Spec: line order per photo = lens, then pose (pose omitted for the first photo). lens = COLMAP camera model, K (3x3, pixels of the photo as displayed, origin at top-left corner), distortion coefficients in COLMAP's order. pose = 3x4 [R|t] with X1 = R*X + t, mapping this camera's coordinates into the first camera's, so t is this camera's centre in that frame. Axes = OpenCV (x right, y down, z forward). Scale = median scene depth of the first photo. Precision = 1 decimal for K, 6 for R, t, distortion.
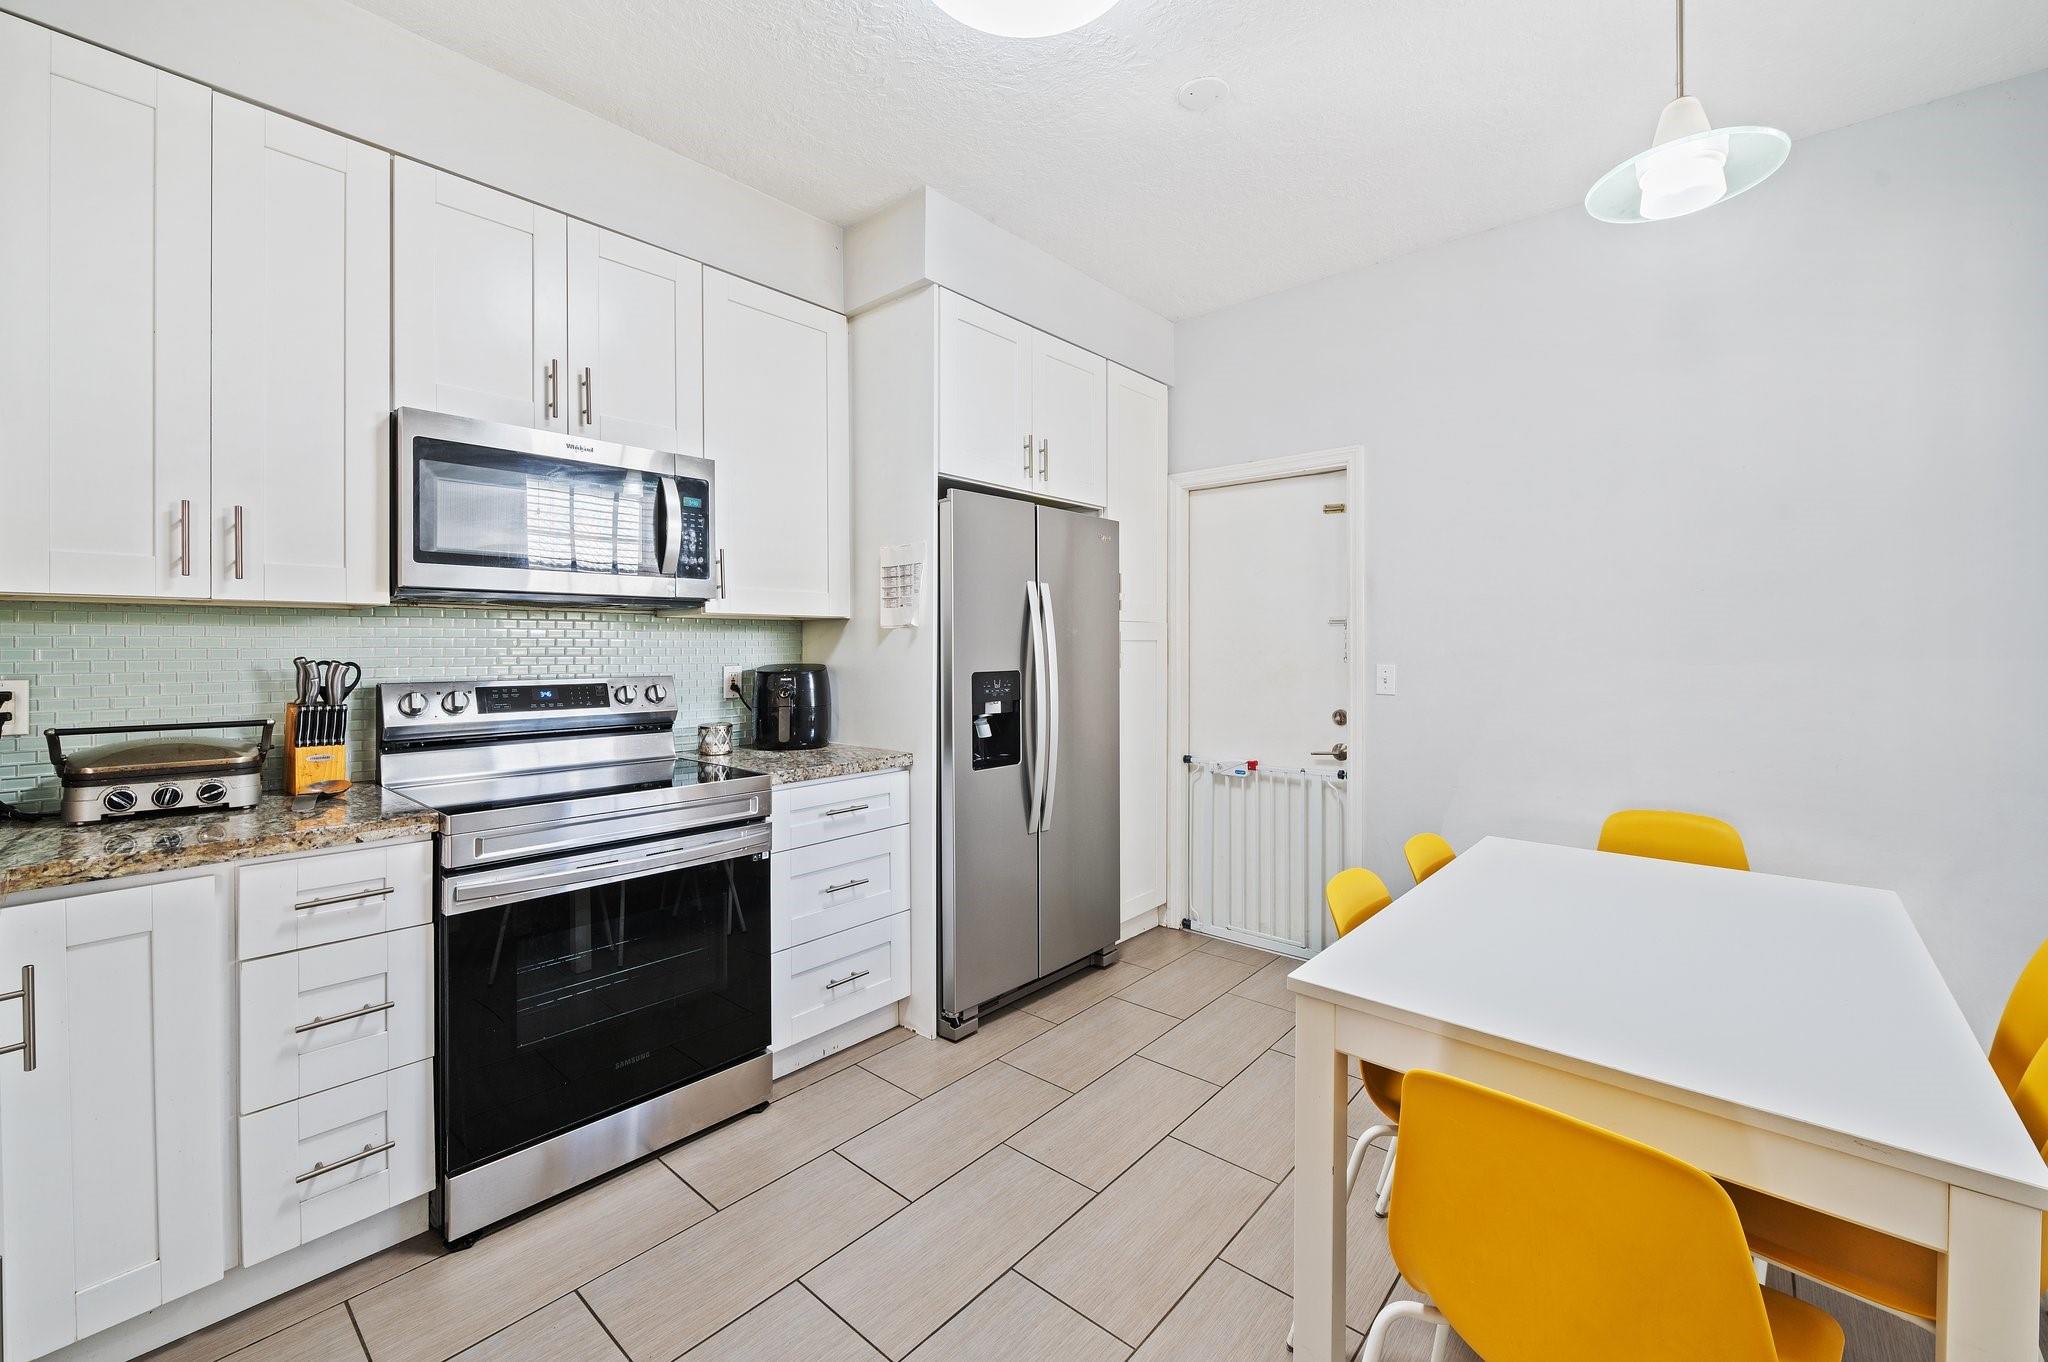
lens RADIAL K [[829.2, 0, 1044.1], [0, 829.2, 646.5], [0, 0, 1]] dist [-0.000050, -0.000173]
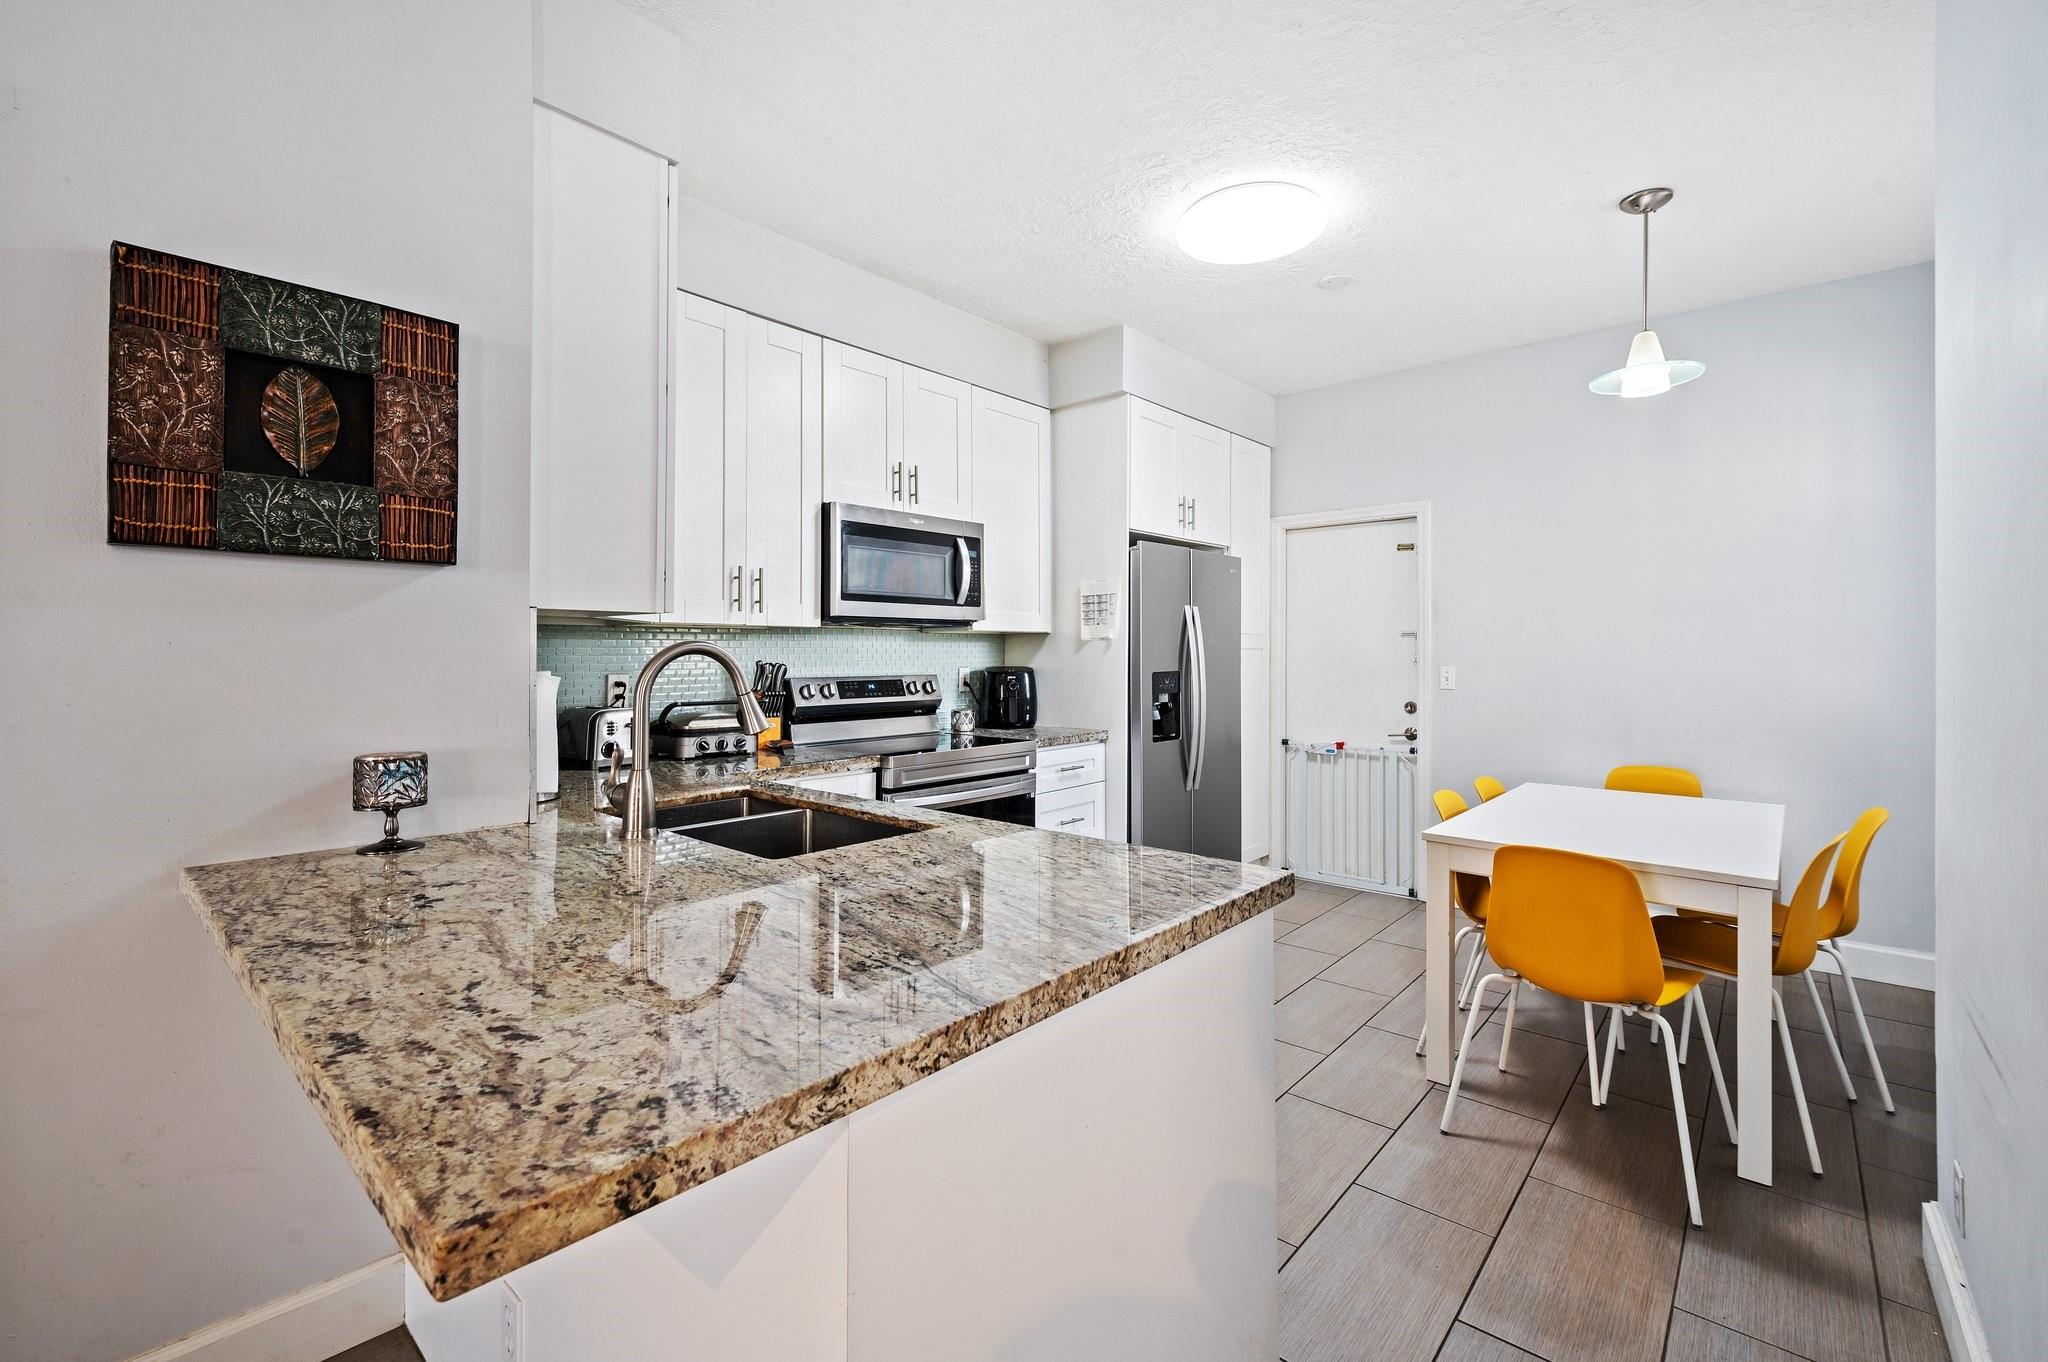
lens RADIAL K [[868.4, 0, 1028.2], [0, 868.4, 663.9], [0, 0, 1]] dist [0.001326, 0.000085]
pose [[0.999843, -0.000829, -0.017693, -0.269027], [0.001020, 0.999941, 0.010834, 0.001441], [0.017683, -0.010850, 0.999785, -0.459501]]
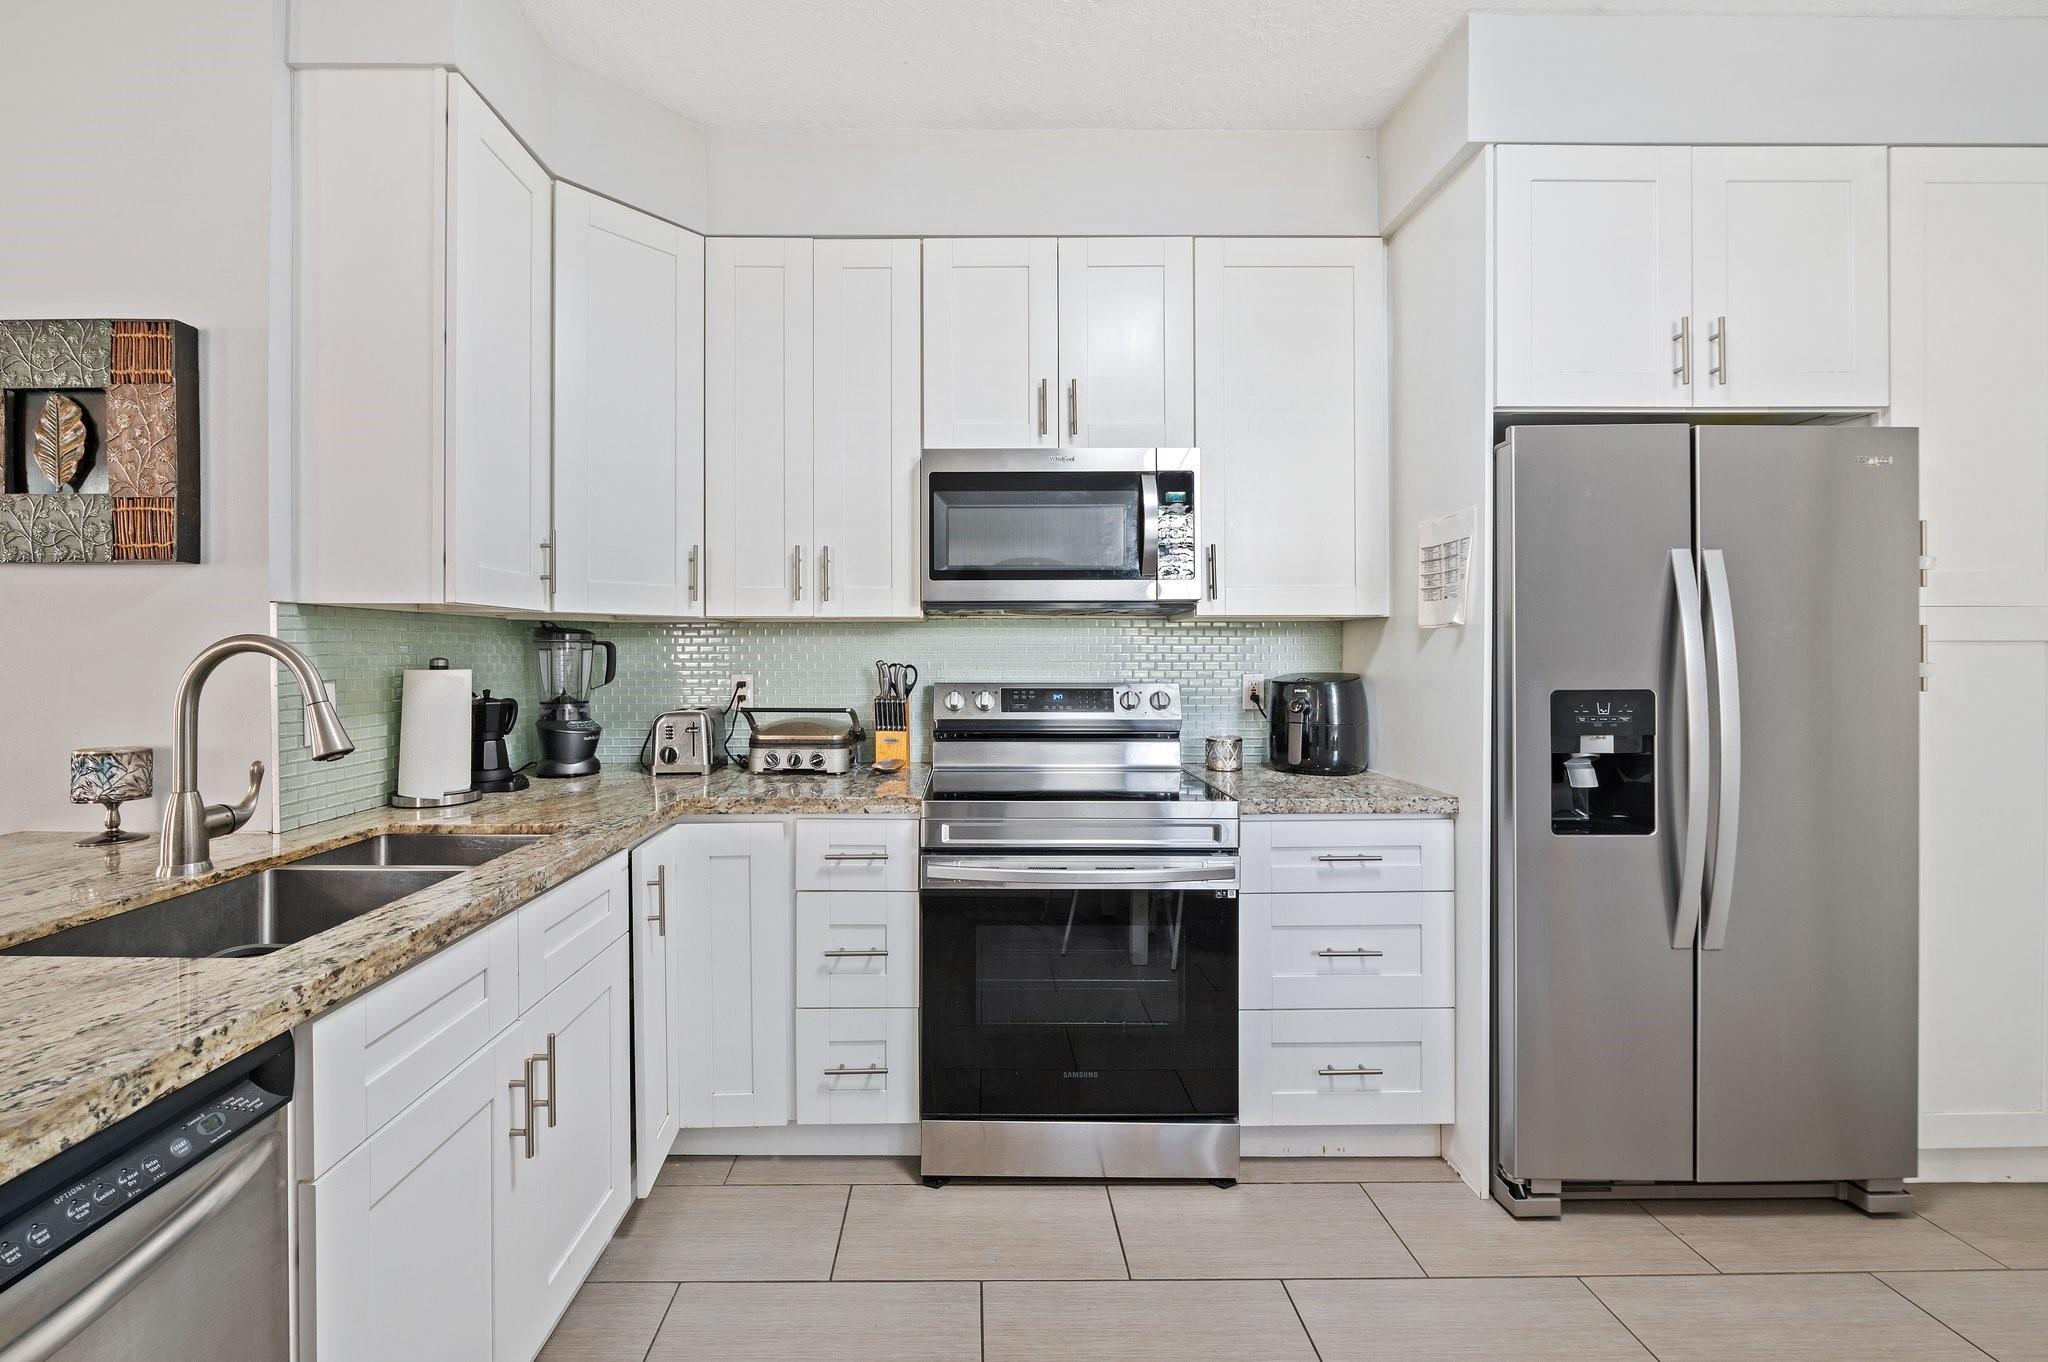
lens RADIAL K [[840.3, 0, 964.5], [0, 840.3, 655.4], [0, 0, 1]] dist [-0.003613, -0.000497]
pose [[0.652330, 0.002167, -0.757932, 0.120586], [-0.000202, 0.999996, 0.002685, 0.001080], [0.757935, -0.001599, 0.652328, 0.184080]]
